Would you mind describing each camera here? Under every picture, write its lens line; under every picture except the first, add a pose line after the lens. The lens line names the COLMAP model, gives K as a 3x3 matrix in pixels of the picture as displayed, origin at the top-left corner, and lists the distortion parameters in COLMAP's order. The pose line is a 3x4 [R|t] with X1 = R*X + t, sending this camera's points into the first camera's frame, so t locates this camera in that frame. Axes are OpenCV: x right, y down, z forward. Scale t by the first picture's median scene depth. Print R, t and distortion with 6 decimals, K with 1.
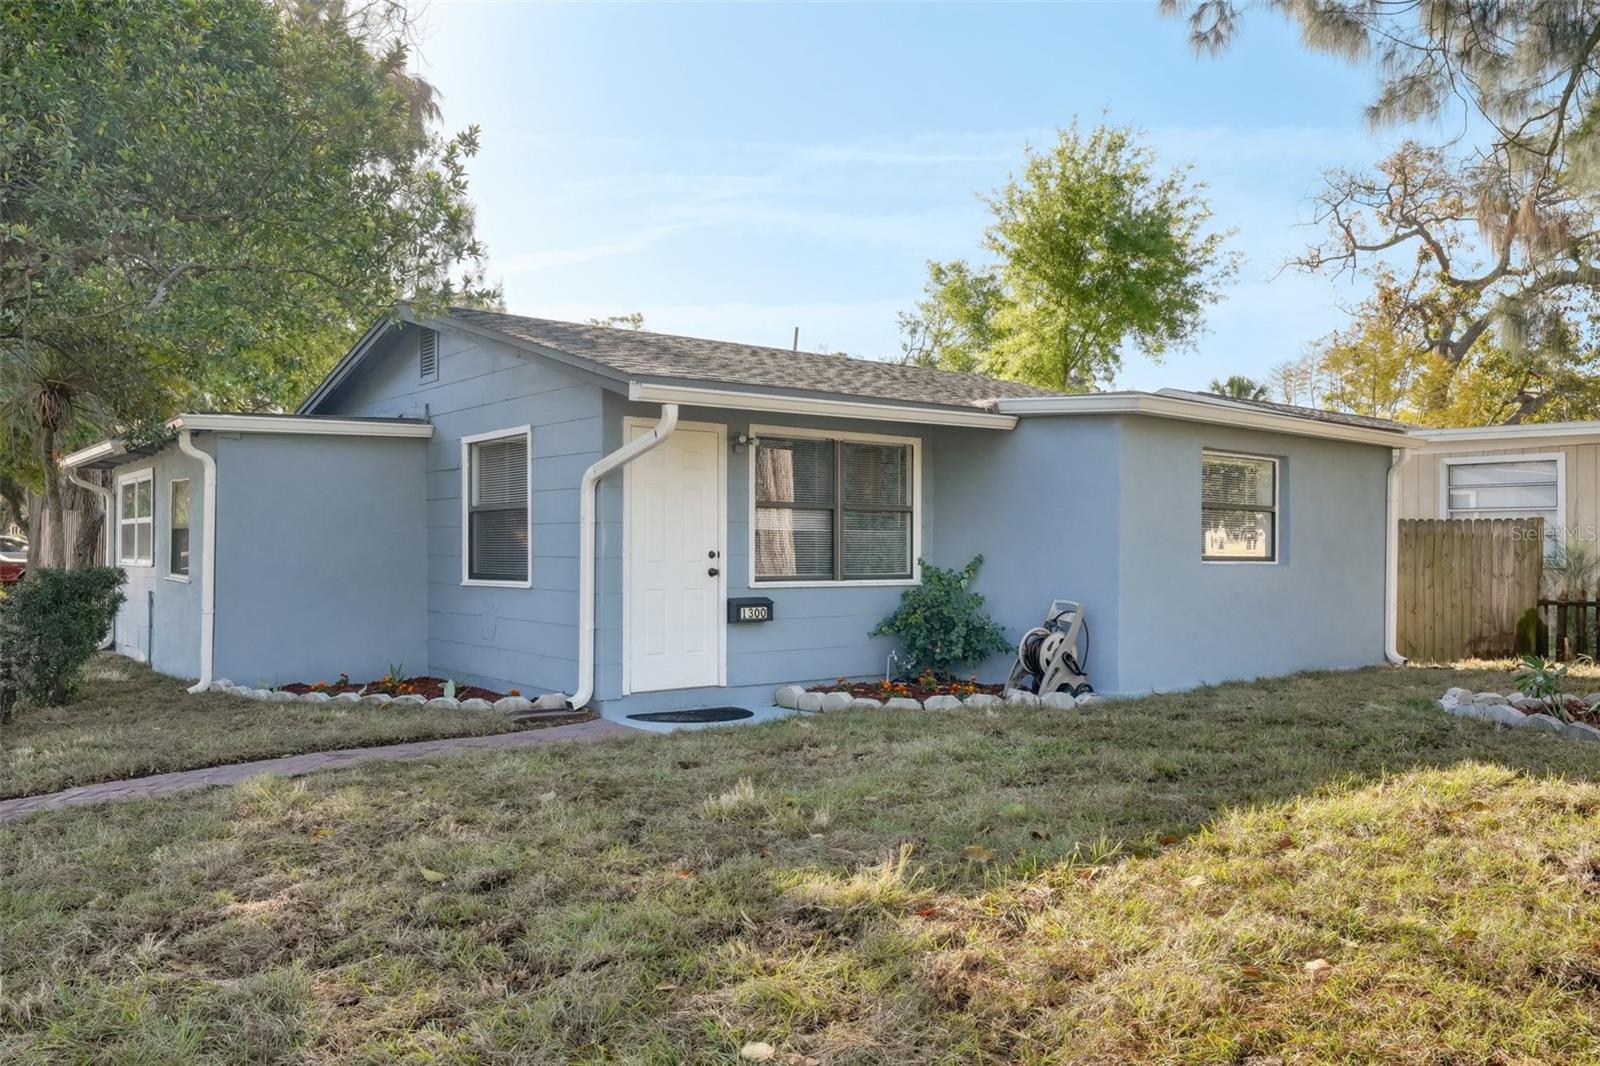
lens RADIAL K [[1233.8, 0, 800.2], [0, 1233.8, 539.5], [0, 0, 1]] dist [0.014656, 0.001605]
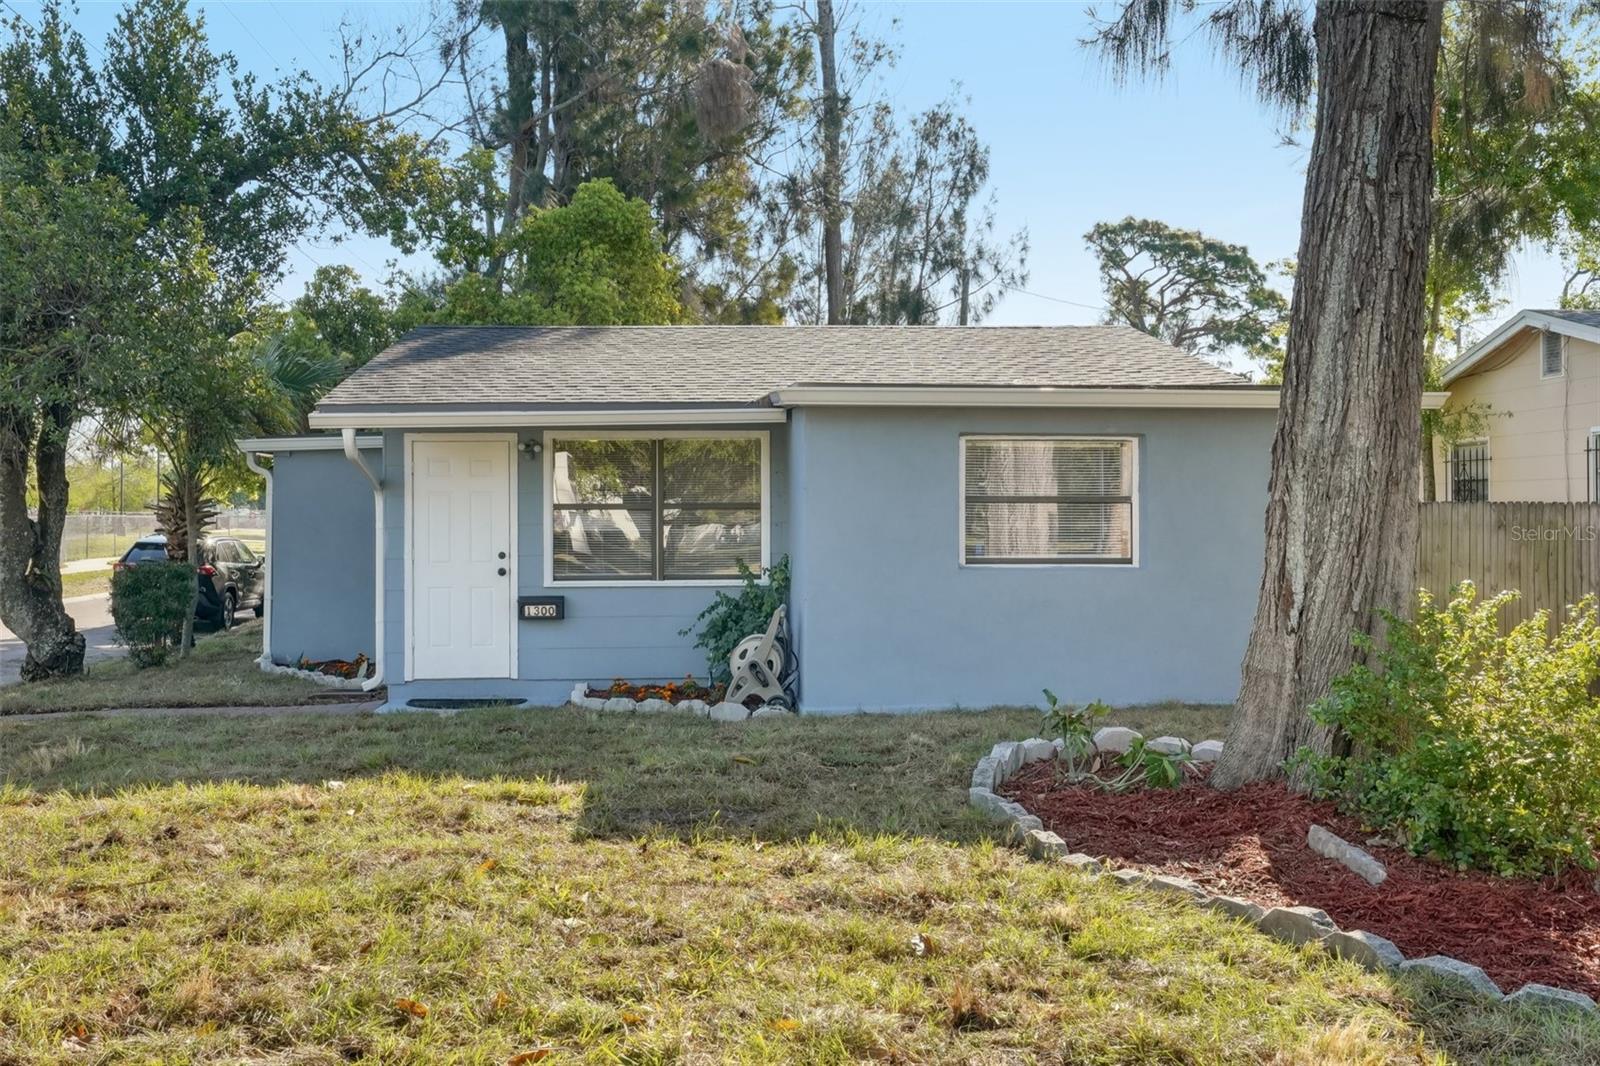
lens RADIAL K [[1520.1, 0, 800.0], [0, 1520.1, 531.1], [0, 0, 1]] dist [-0.001333, 0.000000]
pose [[0.803771, -0.005719, -0.594911, 0.898262], [0.010705, 0.999931, 0.004851, -0.011840], [0.594842, -0.010268, 0.803777, 0.097746]]
